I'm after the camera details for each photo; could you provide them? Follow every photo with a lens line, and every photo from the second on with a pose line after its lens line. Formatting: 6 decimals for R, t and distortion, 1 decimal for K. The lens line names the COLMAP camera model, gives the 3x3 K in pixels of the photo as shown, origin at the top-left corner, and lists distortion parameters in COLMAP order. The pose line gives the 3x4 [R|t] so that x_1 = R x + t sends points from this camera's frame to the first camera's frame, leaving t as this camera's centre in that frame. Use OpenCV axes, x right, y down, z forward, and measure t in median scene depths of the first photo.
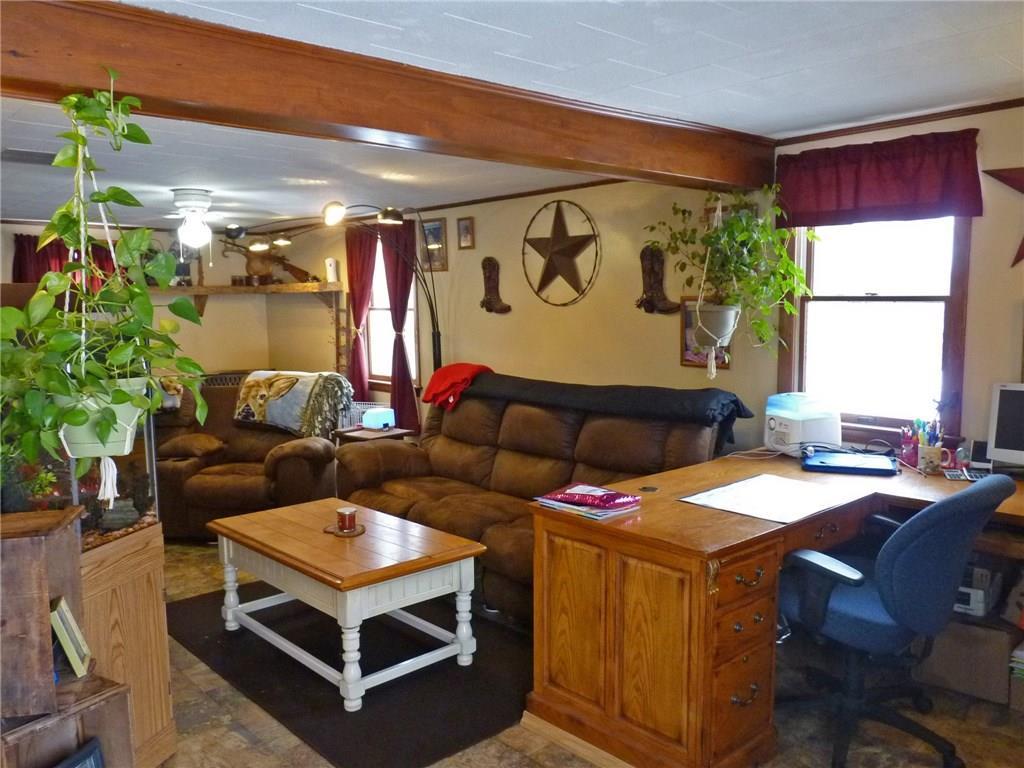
lens RADIAL K [[825.4, 0, 512.5], [0, 825.4, 384.1], [0, 0, 1]] dist [-0.011992, -0.007823]
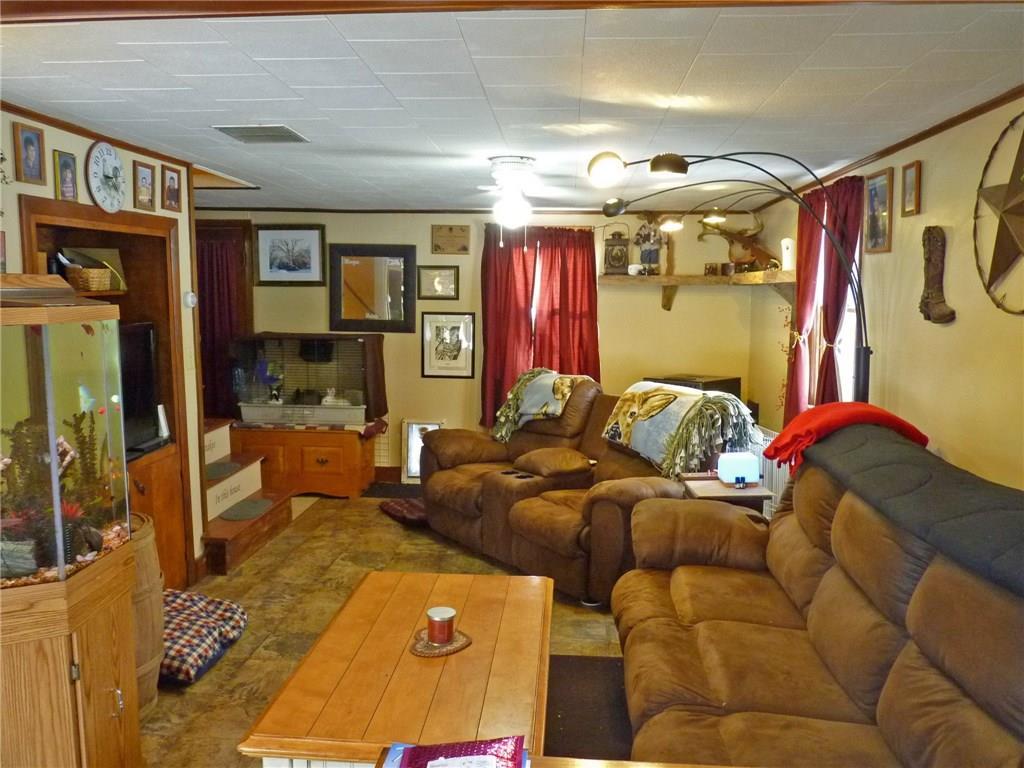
lens RADIAL K [[825.4, 0, 510.7], [0, 825.4, 386.7], [0, 0, 1]] dist [-0.011992, -0.007823]
pose [[0.685398, 0.099382, -0.721355, 0.188193], [-0.089215, 0.994640, 0.052265, -0.042572], [0.722683, 0.028533, 0.690591, 0.365852]]
